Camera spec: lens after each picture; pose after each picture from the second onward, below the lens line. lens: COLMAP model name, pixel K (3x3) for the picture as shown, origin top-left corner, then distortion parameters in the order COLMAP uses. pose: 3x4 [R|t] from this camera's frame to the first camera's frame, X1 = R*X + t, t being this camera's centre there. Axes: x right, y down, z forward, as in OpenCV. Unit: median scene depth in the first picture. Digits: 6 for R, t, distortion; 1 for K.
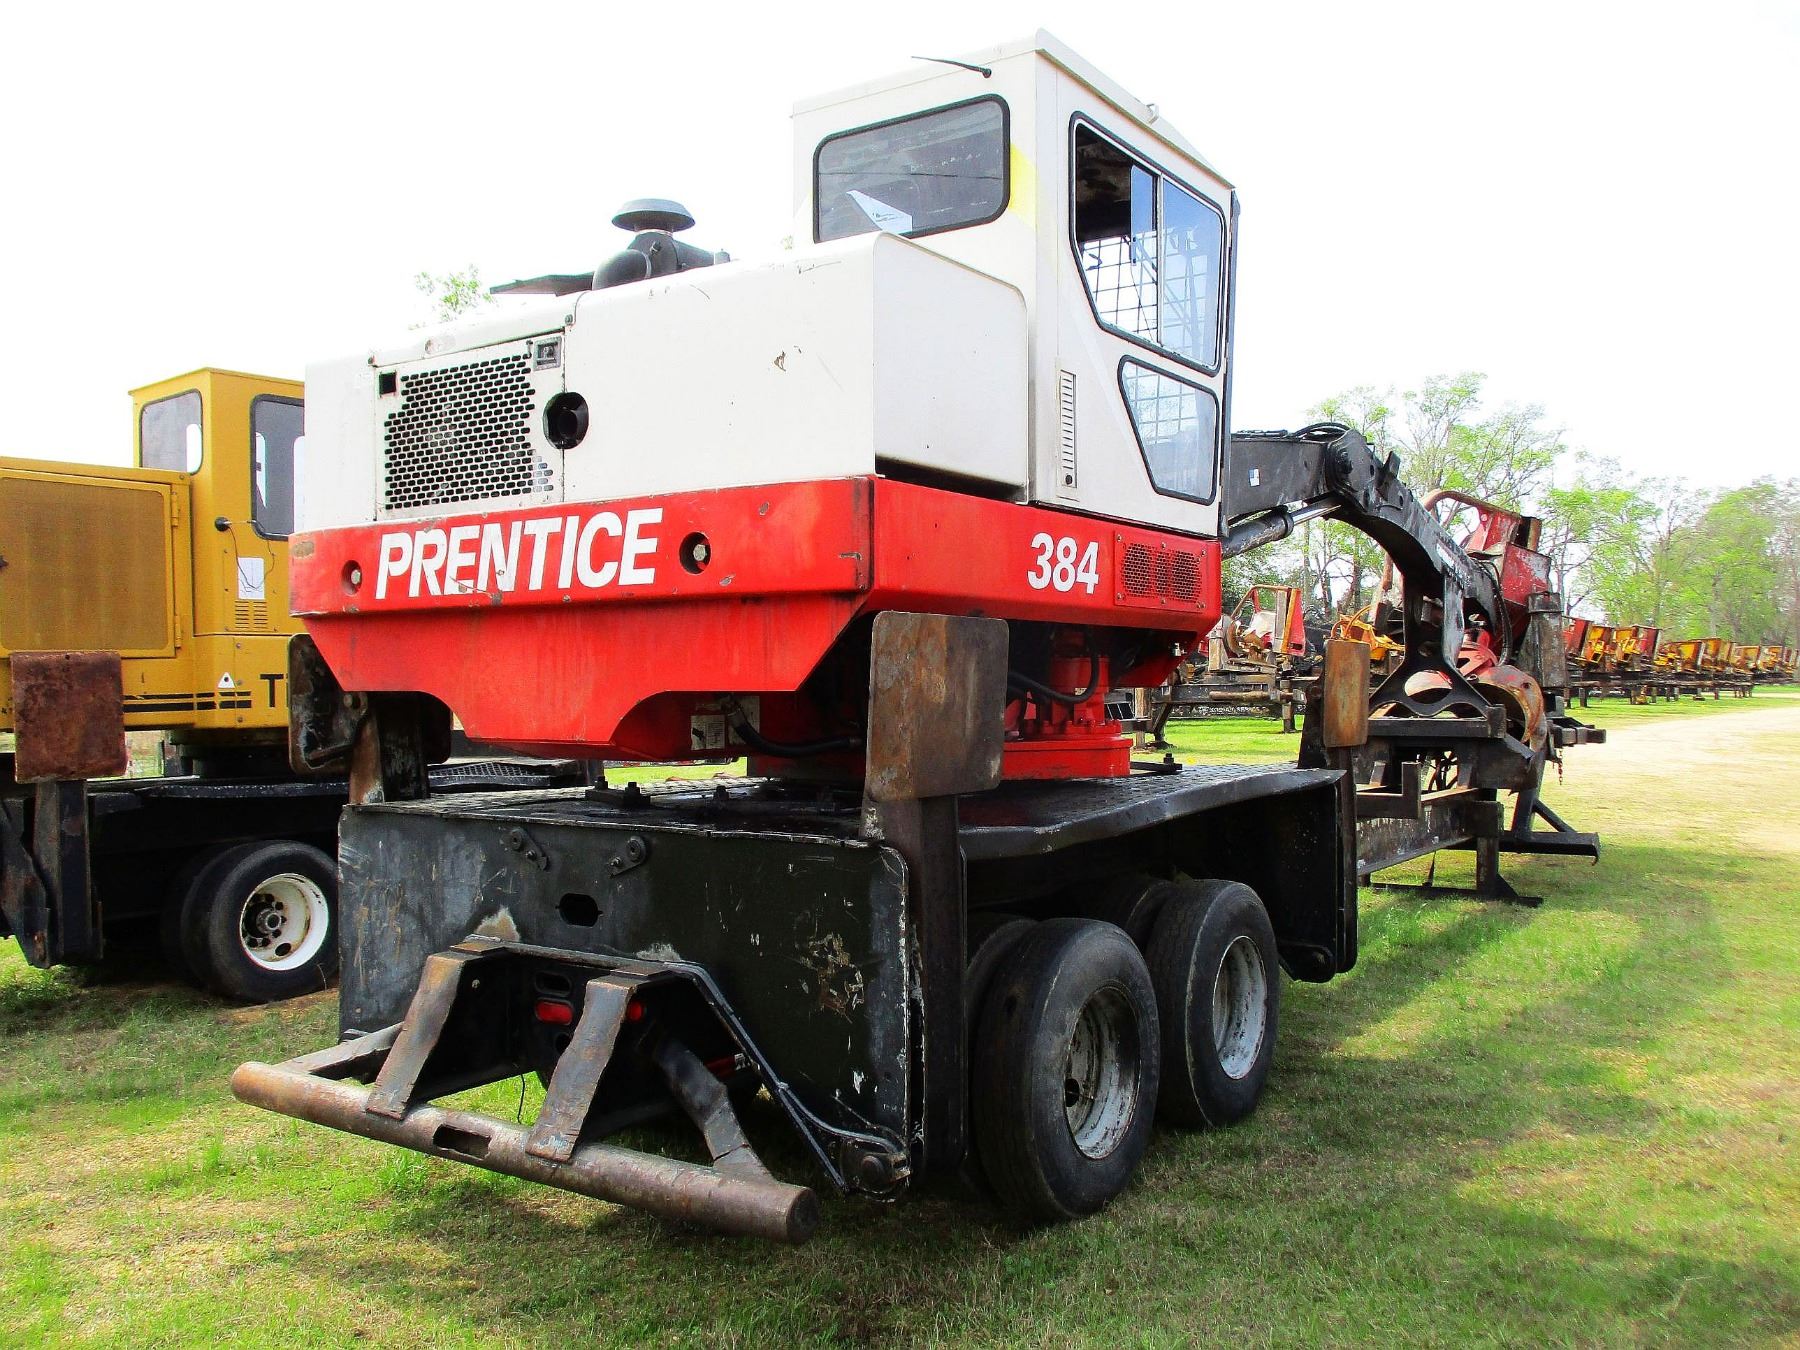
lens RADIAL K [[1484.6, 0, 900.0], [0, 1484.6, 675.0], [0, 0, 1]] dist [-0.016133, 0.001145]
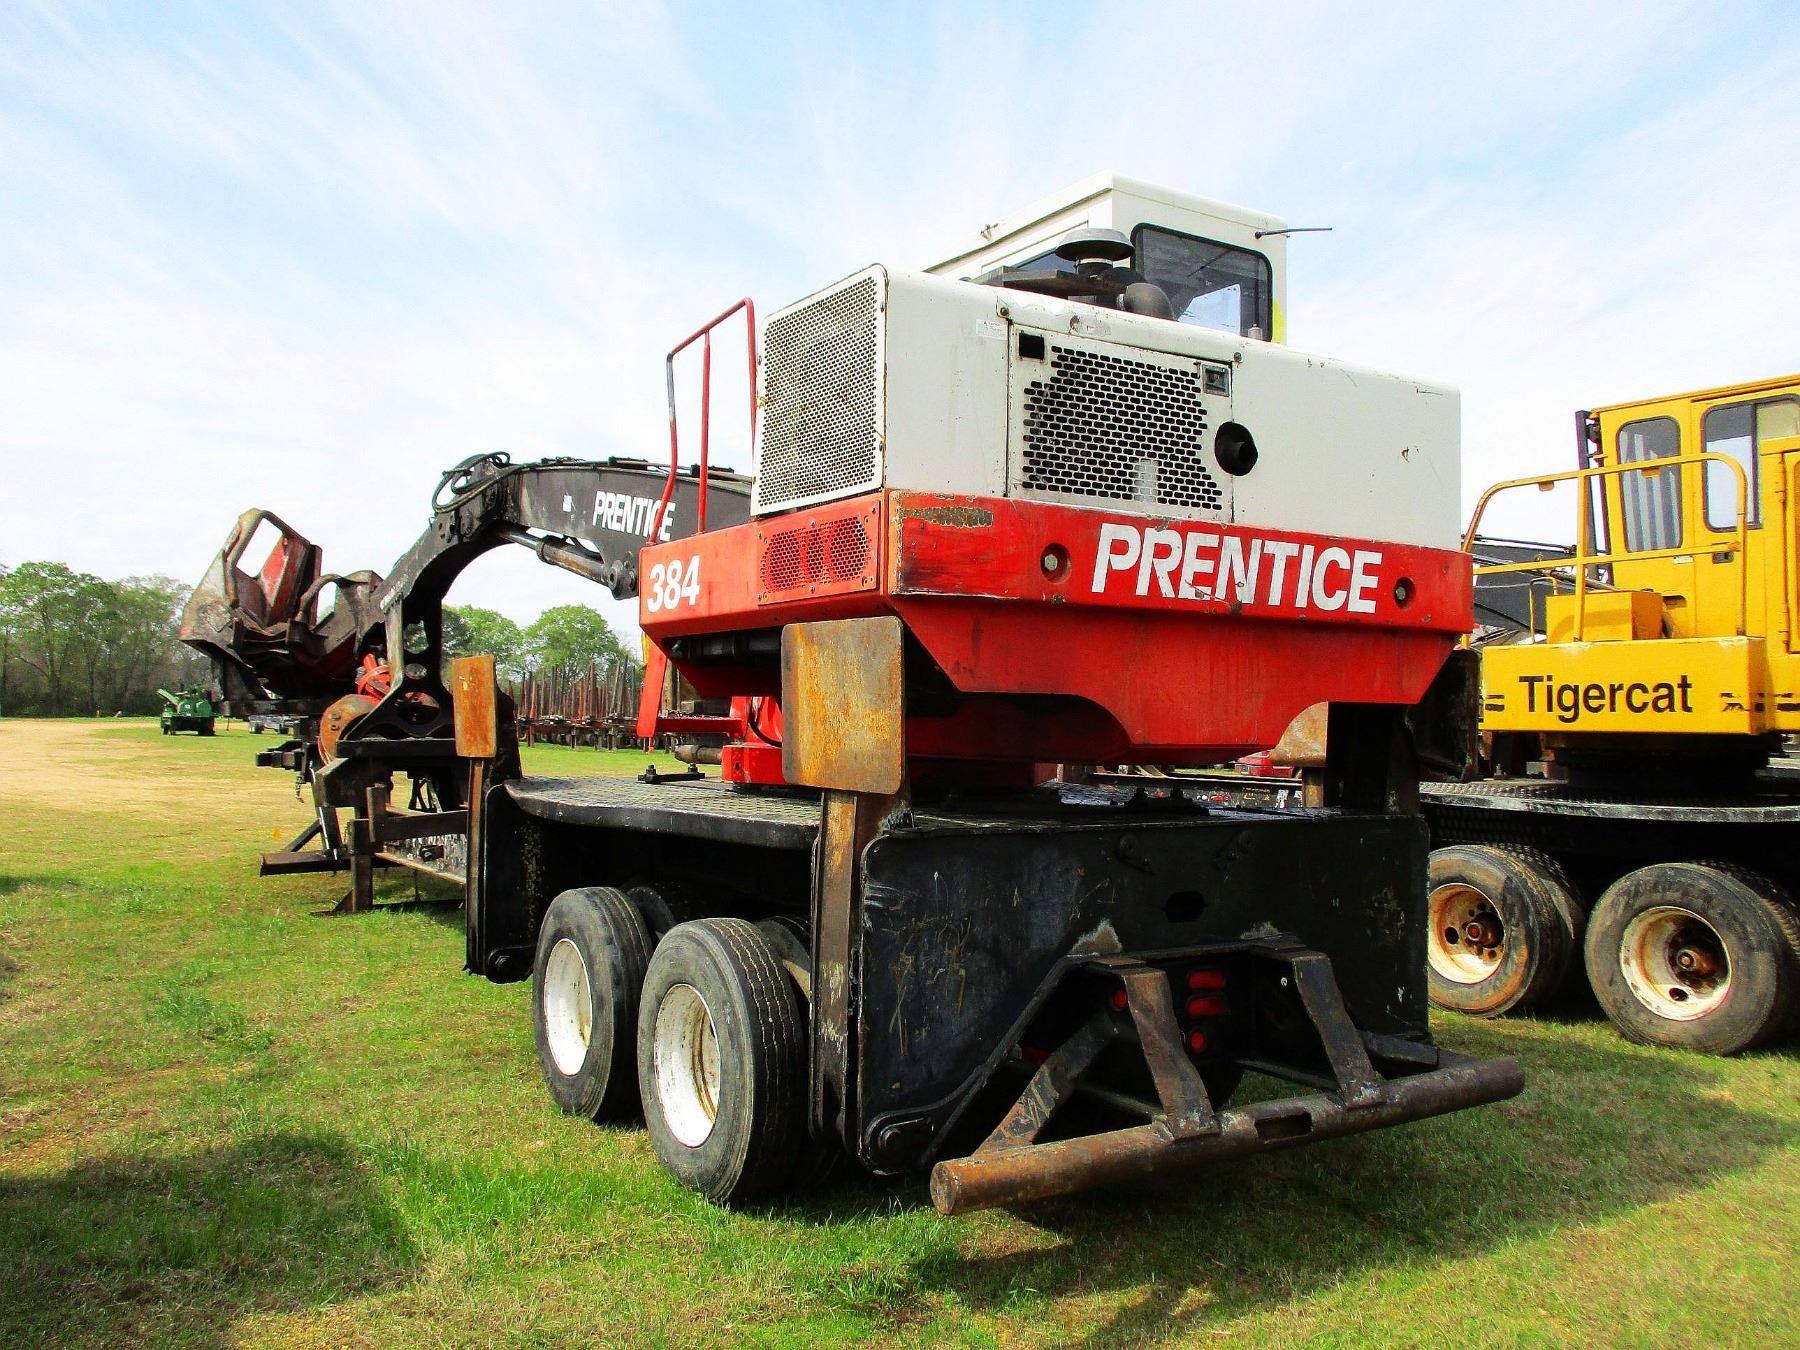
lens RADIAL K [[1484.6, 0, 900.0], [0, 1484.6, 675.0], [0, 0, 1]] dist [-0.016133, 0.001145]
pose [[0.399948, 0.039435, 0.915689, -1.290082], [-0.019582, 0.999214, -0.034480, 0.034931], [-0.916329, -0.004141, 0.400406, 0.779574]]
